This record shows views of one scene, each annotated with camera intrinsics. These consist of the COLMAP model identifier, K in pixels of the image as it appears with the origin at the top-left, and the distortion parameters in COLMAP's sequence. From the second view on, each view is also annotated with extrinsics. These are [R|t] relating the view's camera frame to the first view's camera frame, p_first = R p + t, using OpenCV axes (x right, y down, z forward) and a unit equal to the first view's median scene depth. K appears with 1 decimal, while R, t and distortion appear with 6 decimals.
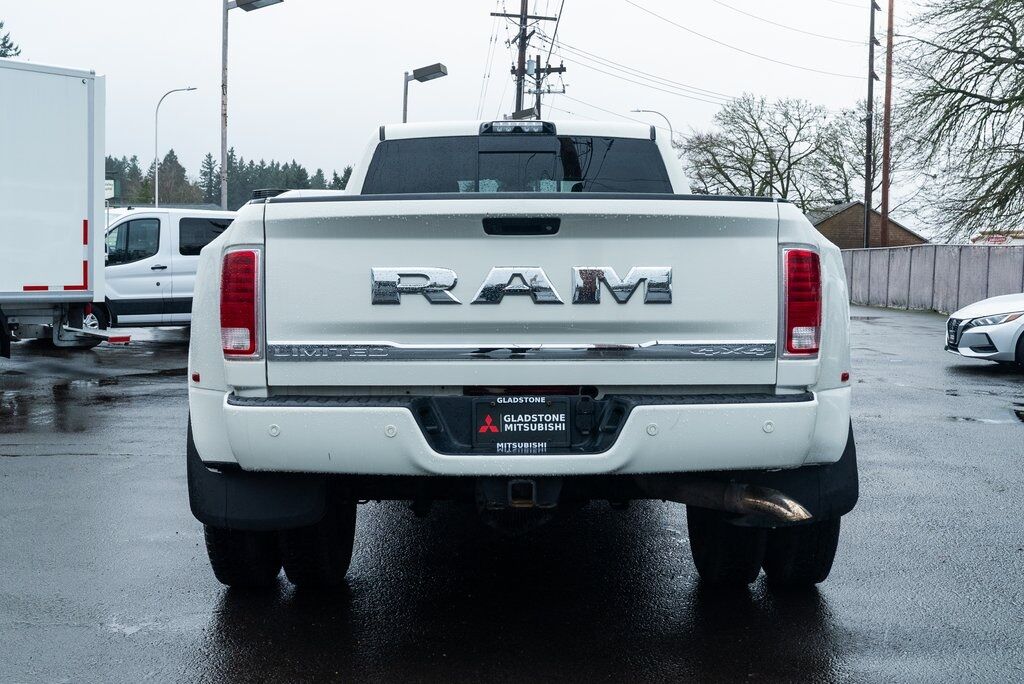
lens RADIAL K [[1189.2, 0, 513.1], [0, 1189.2, 346.0], [0, 0, 1]] dist [0.024883, 0.000000]
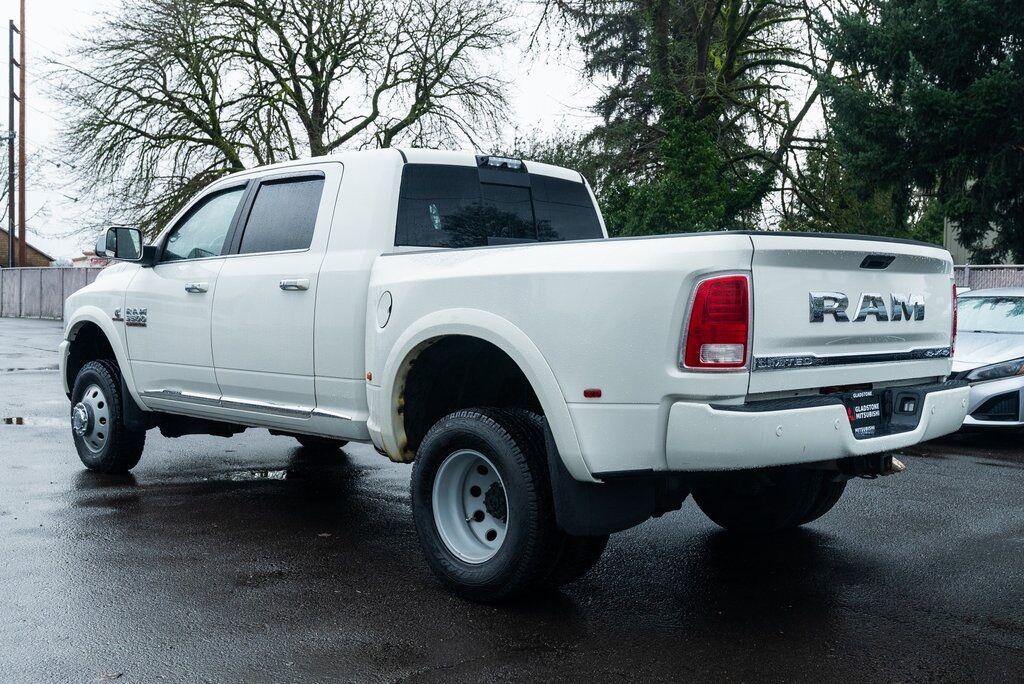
lens RADIAL K [[1114.2, 0, 514.6], [0, 1114.2, 337.6], [0, 0, 1]] dist [0.024392, 0.000000]
pose [[0.713267, -0.016201, 0.700705, -0.700490], [0.029700, 0.999533, -0.007122, -0.012266], [-0.700263, 0.025891, 0.713415, 0.244183]]
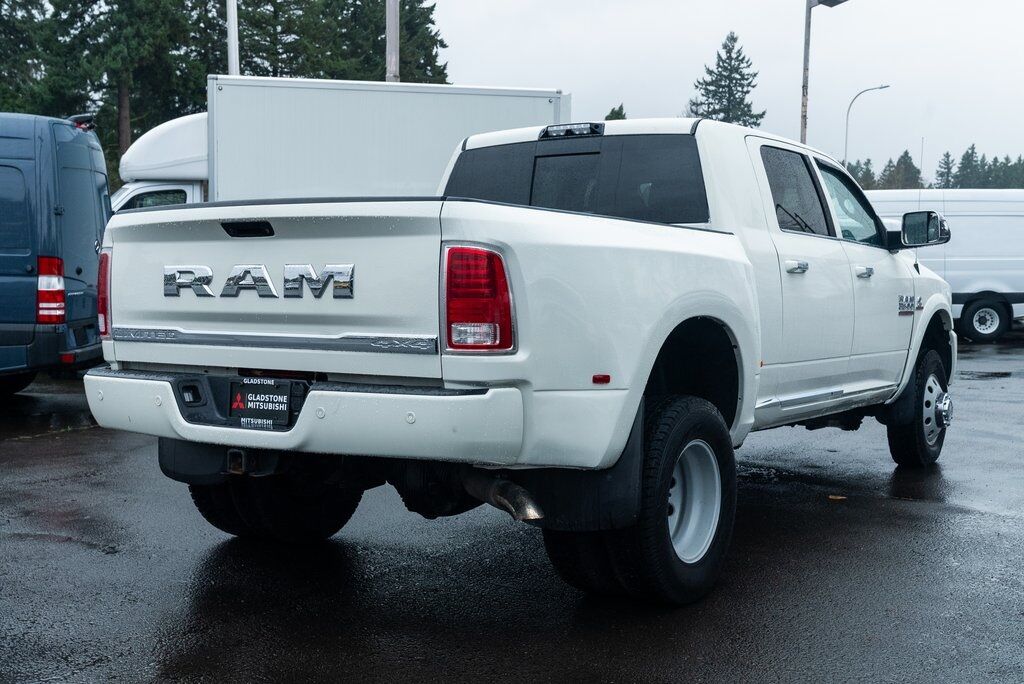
lens RADIAL K [[1253.2, 0, 509.4], [0, 1253.2, 346.4], [0, 0, 1]] dist [0.017364, 0.000000]
pose [[0.828864, 0.032105, -0.558528, 0.546879], [-0.037312, 0.999302, 0.002071, 0.000187], [0.558204, 0.019123, 0.829483, 0.084603]]
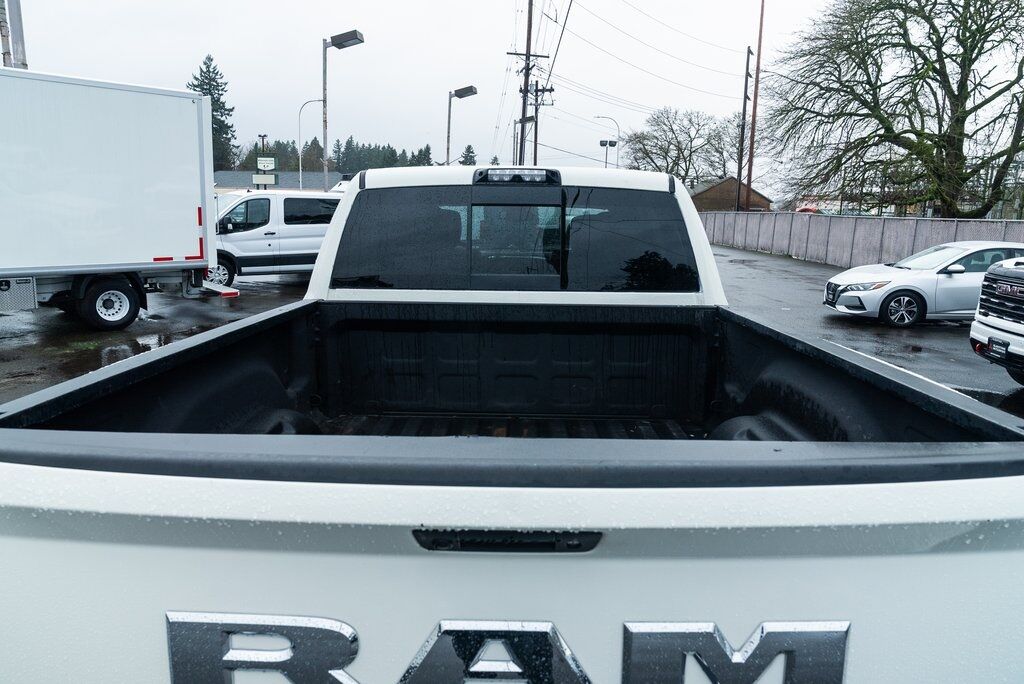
lens RADIAL K [[692.7, 0, 511.7], [0, 692.7, 341.3], [0, 0, 1]] dist [-0.028527, 0.012973]
pose [[0.999859, 0.014484, -0.008533, 0.005935], [-0.013329, 0.992360, 0.122655, -0.121762], [0.010245, -0.122524, 0.992413, 0.468798]]
